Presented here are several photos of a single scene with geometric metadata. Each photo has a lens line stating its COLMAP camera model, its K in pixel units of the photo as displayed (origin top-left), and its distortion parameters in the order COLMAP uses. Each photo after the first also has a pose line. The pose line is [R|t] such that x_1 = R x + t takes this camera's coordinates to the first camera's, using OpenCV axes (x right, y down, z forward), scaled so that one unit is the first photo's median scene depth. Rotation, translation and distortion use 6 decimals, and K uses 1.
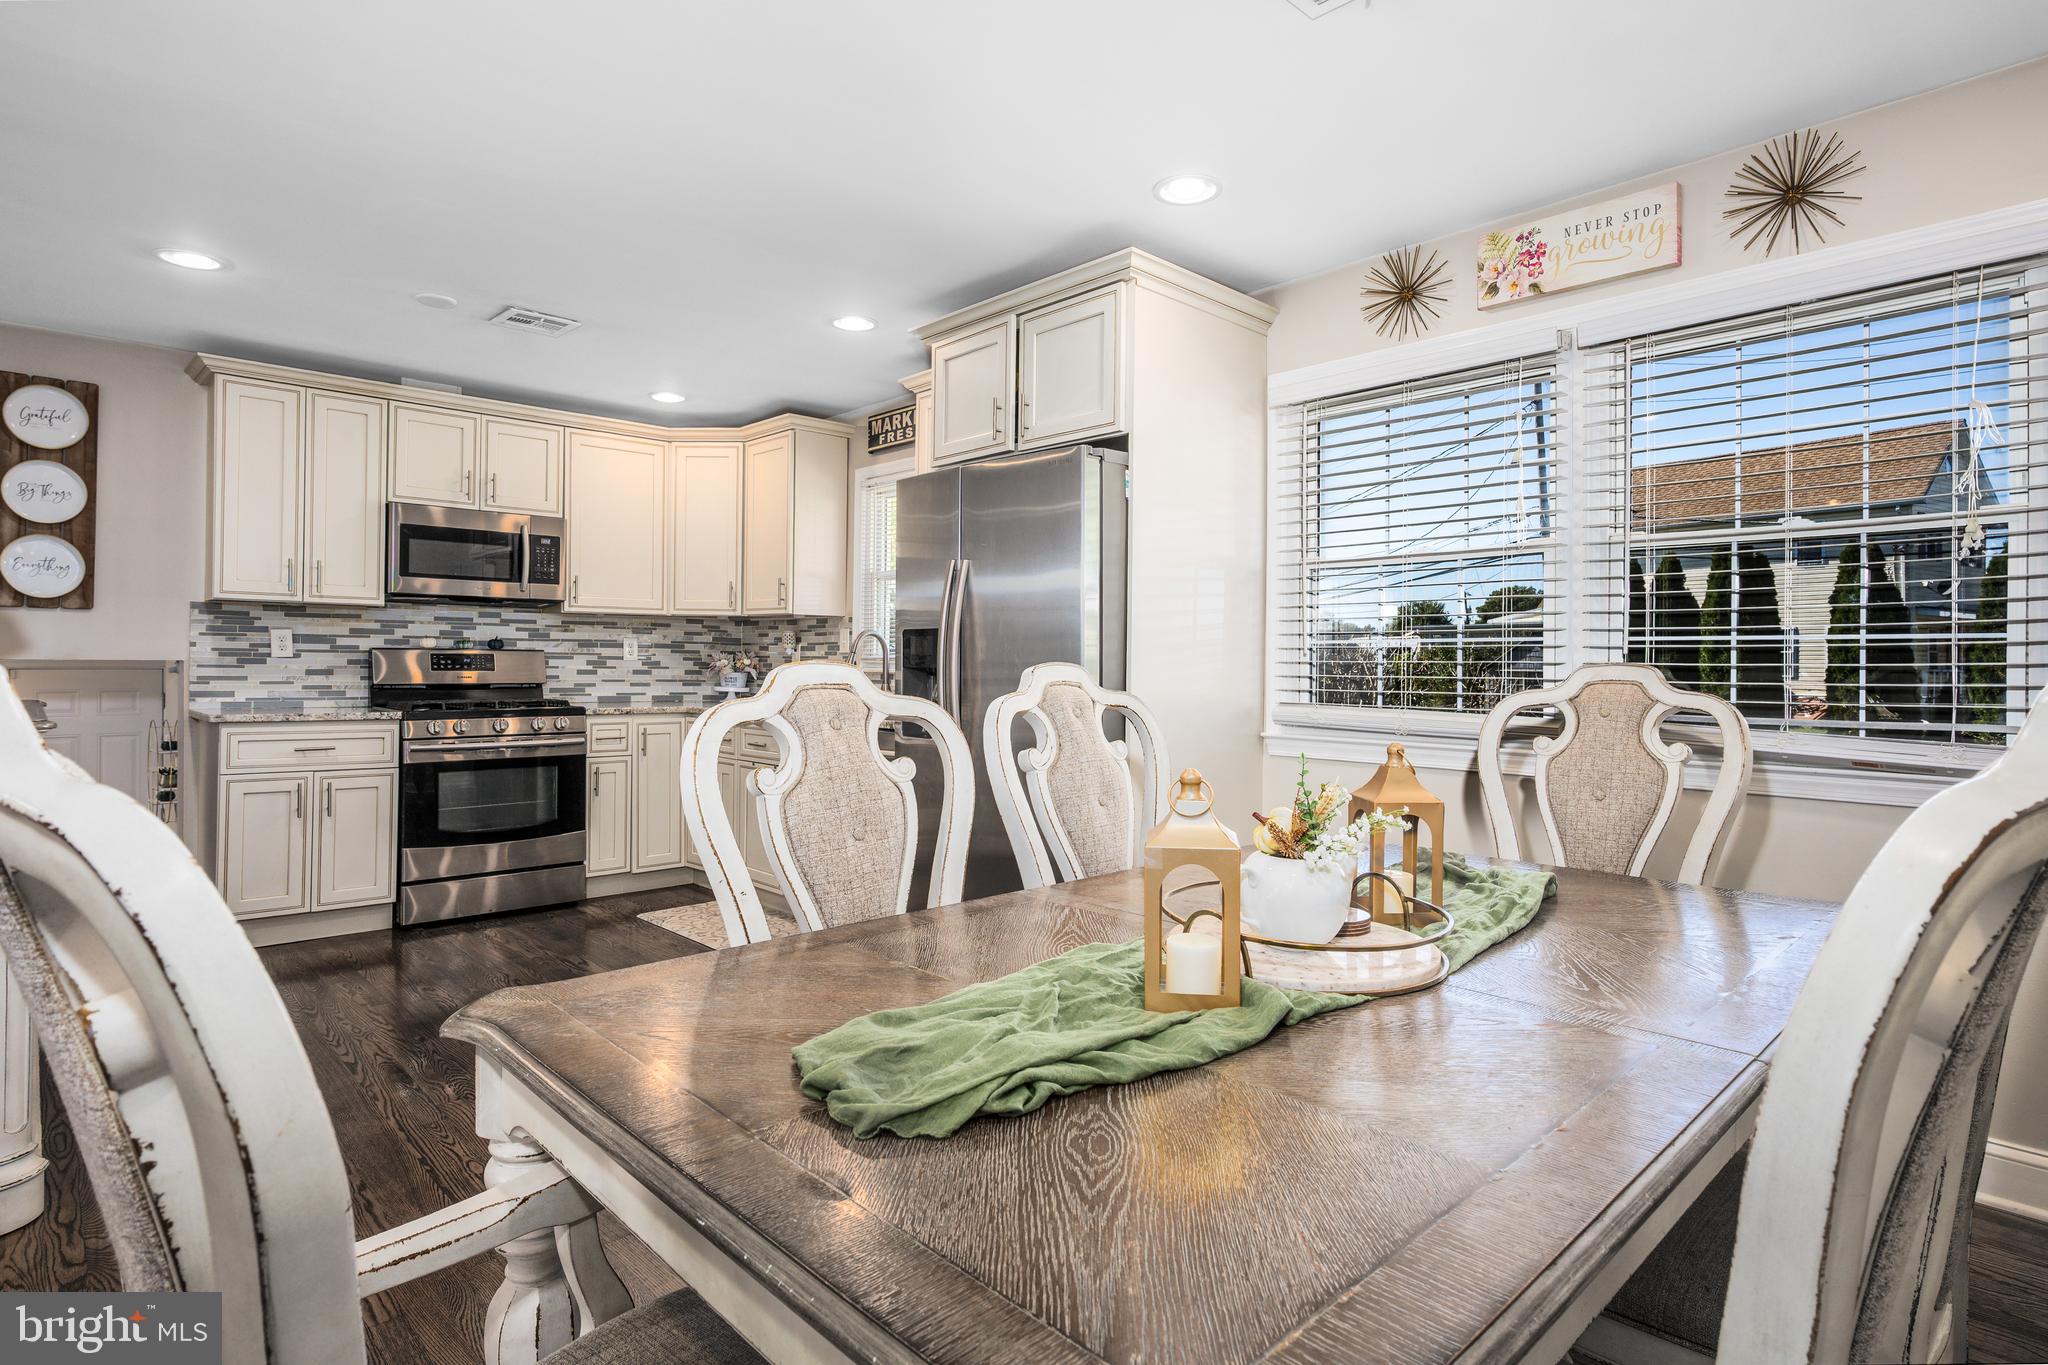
lens RADIAL K [[1053.9, 0, 1018.7], [0, 1053.9, 657.8], [0, 0, 1]] dist [0.001265, 0.000773]
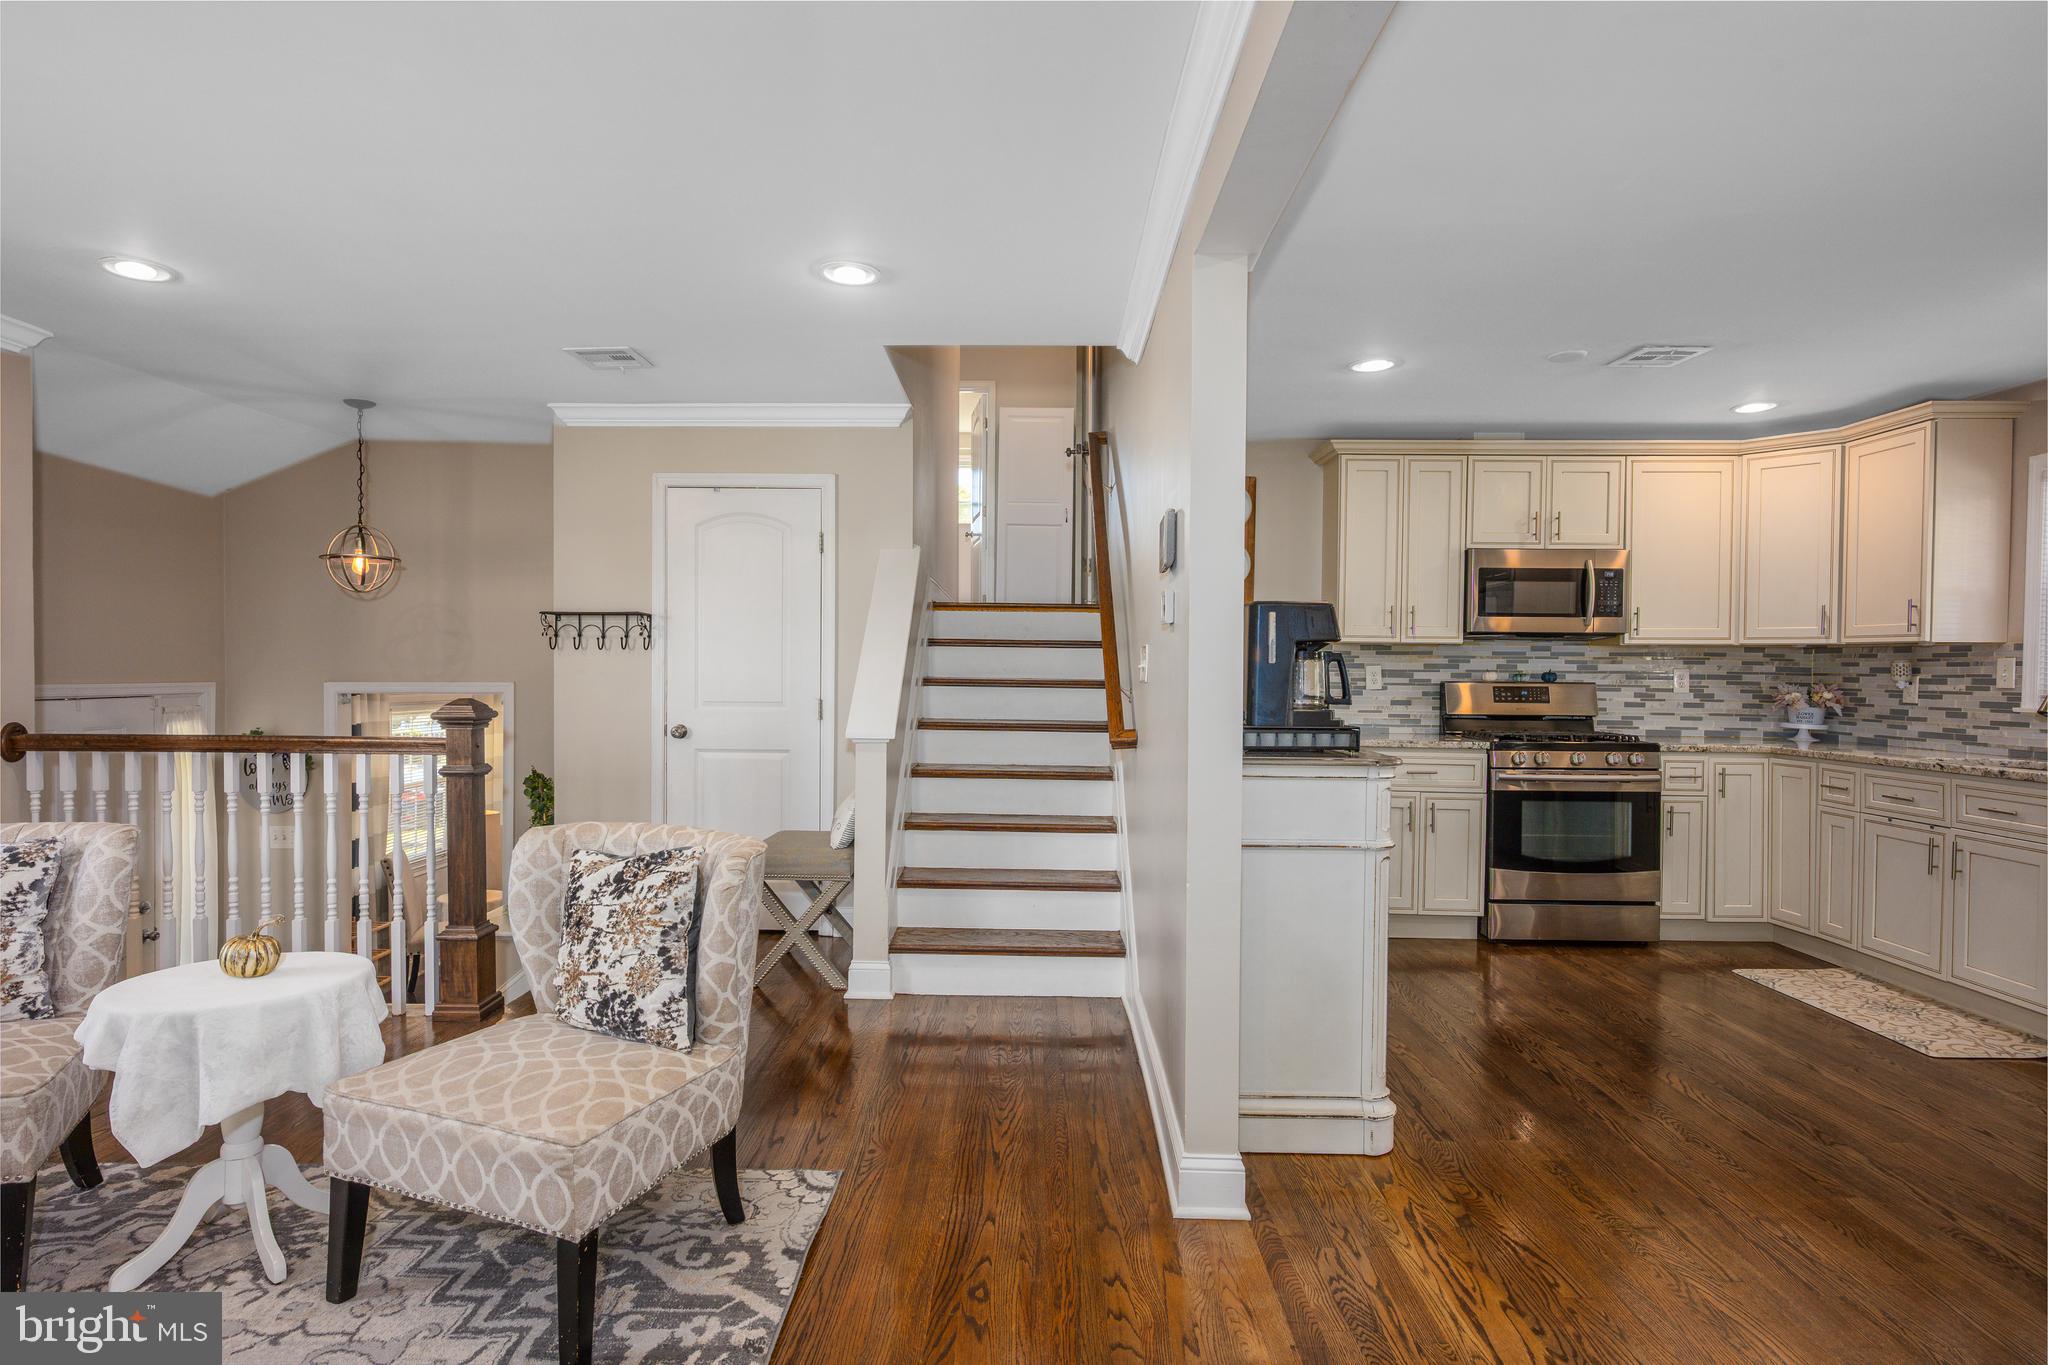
lens RADIAL K [[1053.9, 0, 1018.4], [0, 1053.9, 683.2], [0, 0, 1]] dist [0.001265, 0.000773]
pose [[0.717268, 0.007004, -0.696762, -0.162399], [-0.000069, 0.999950, 0.009981, -0.018565], [0.696797, -0.007111, 0.717233, -0.106002]]
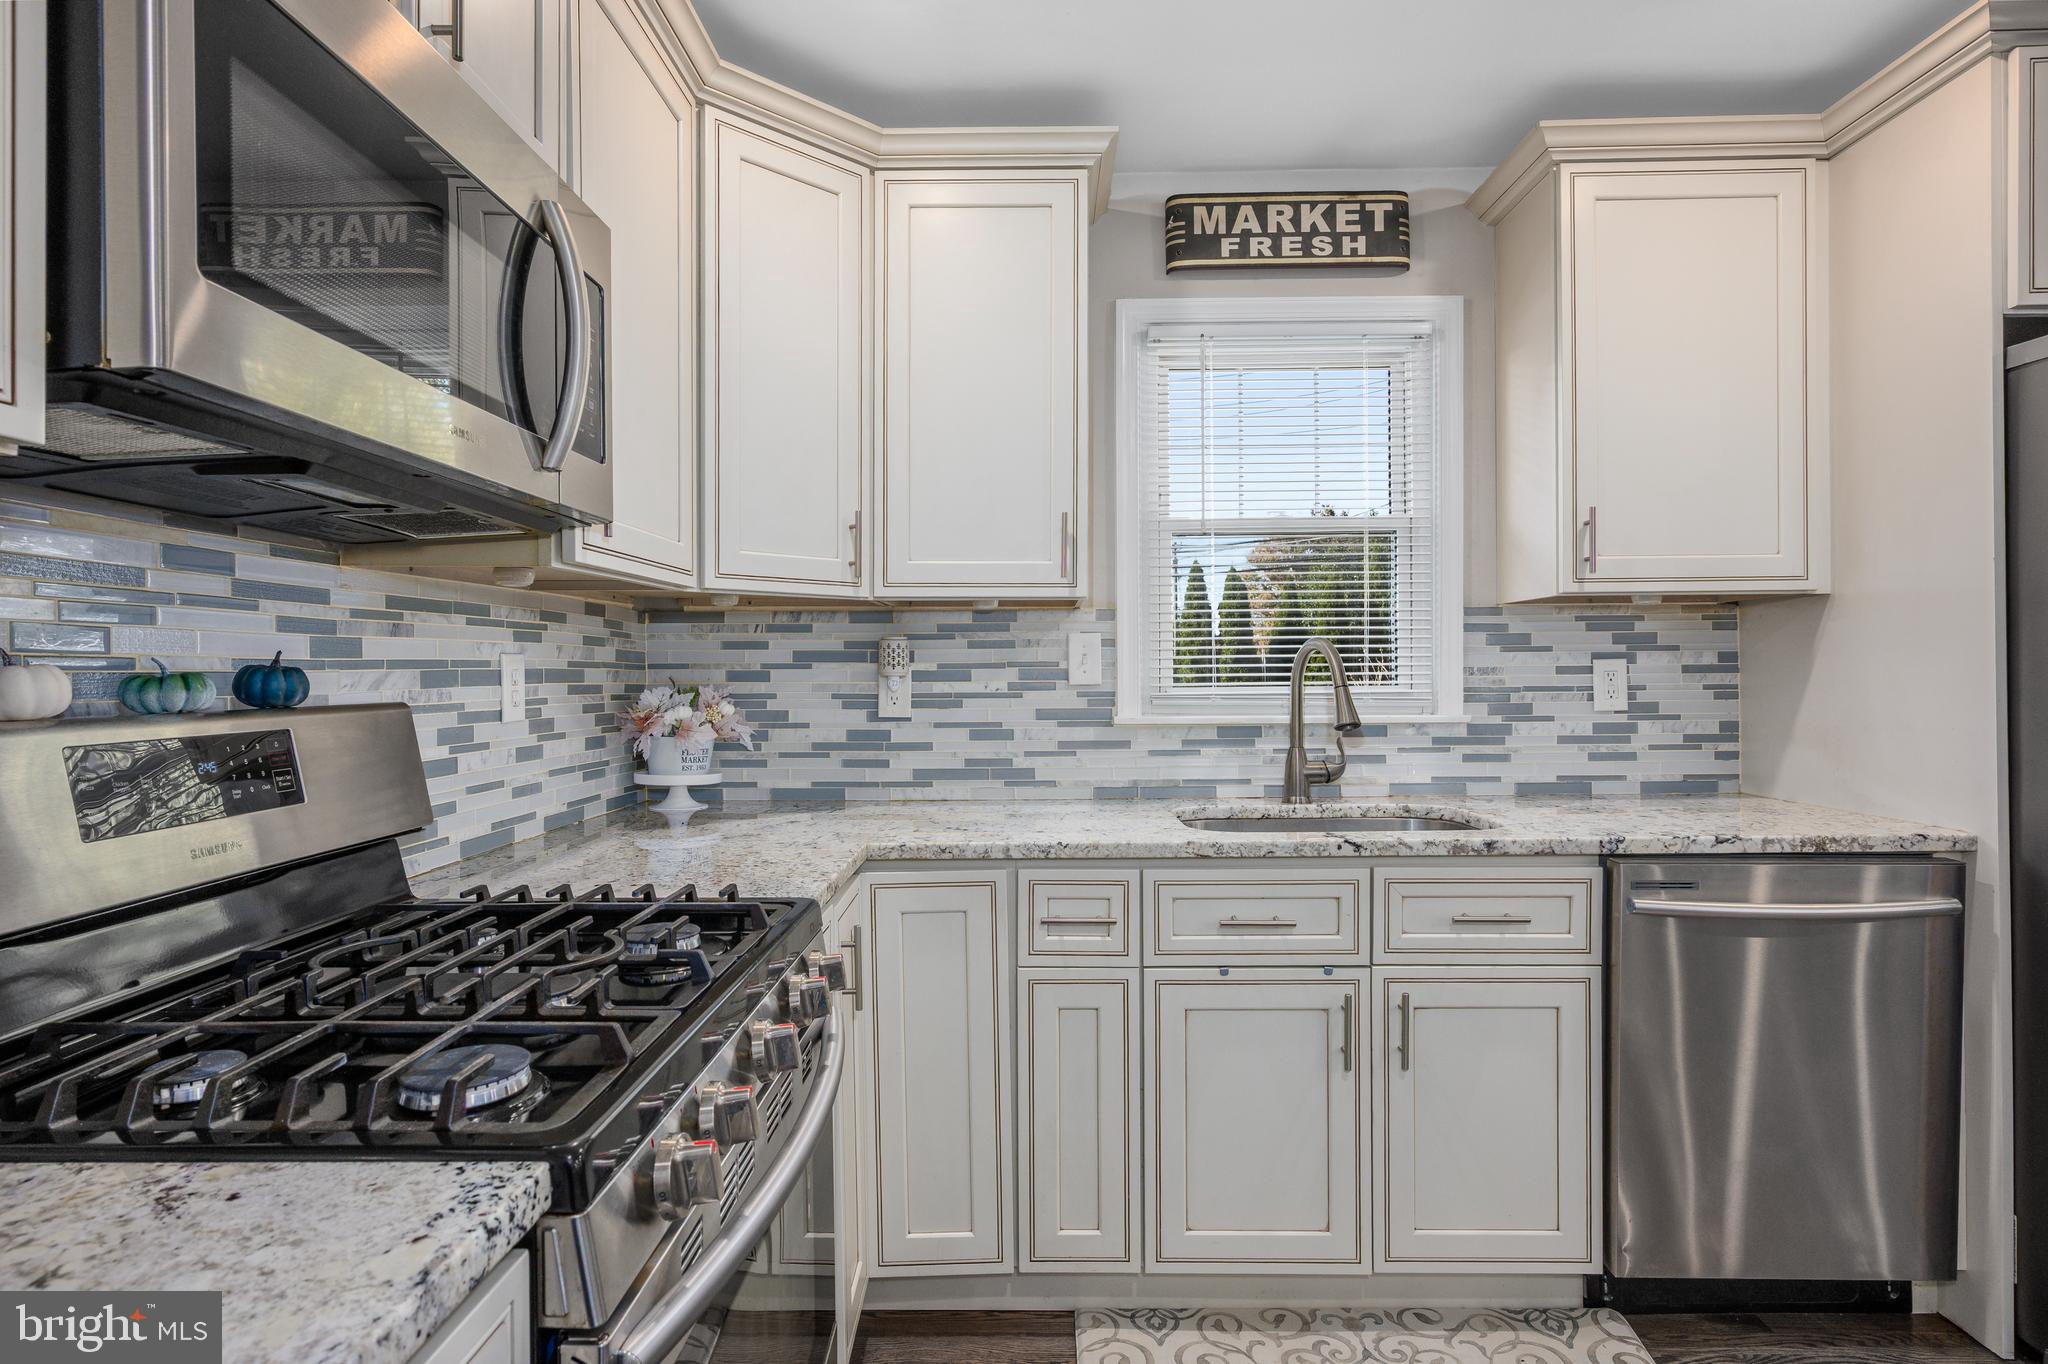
lens RADIAL K [[1053.9, 0, 1017.2], [0, 1053.9, 678.7], [0, 0, 1]] dist [0.001265, 0.000773]
pose [[0.701442, -0.020696, 0.712426, -0.588004], [0.010429, 0.999769, 0.018774, -0.018771], [-0.712650, -0.005739, 0.701496, 0.775940]]
